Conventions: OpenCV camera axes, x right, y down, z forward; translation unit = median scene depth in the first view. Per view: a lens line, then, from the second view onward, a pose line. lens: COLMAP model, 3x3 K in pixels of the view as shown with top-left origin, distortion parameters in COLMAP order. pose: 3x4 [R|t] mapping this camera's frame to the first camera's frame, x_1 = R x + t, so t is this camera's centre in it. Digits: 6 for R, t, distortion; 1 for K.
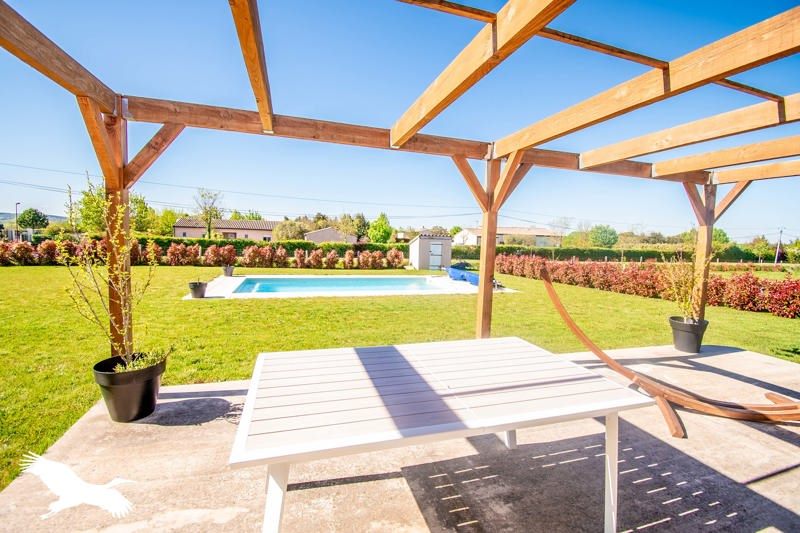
lens RADIAL K [[357.5, 0, 401.2], [0, 357.5, 267.0], [0, 0, 1]] dist [0.001450, -0.000094]
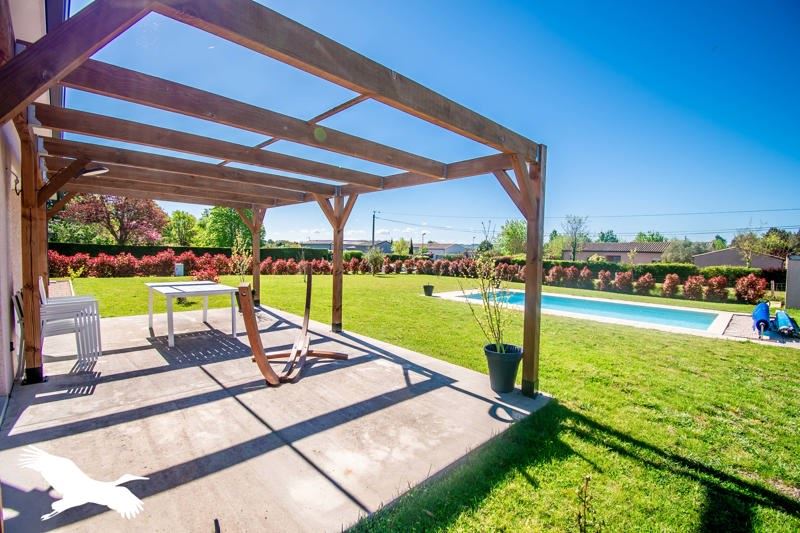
lens RADIAL K [[357.5, 0, 402.0], [0, 357.5, 268.6], [0, 0, 1]] dist [0.001450, -0.000094]
pose [[0.441226, 0.022045, -0.897125, 0.312342], [-0.081387, 0.996561, -0.015540, 0.002214], [0.893698, 0.079871, 0.441503, 0.104465]]
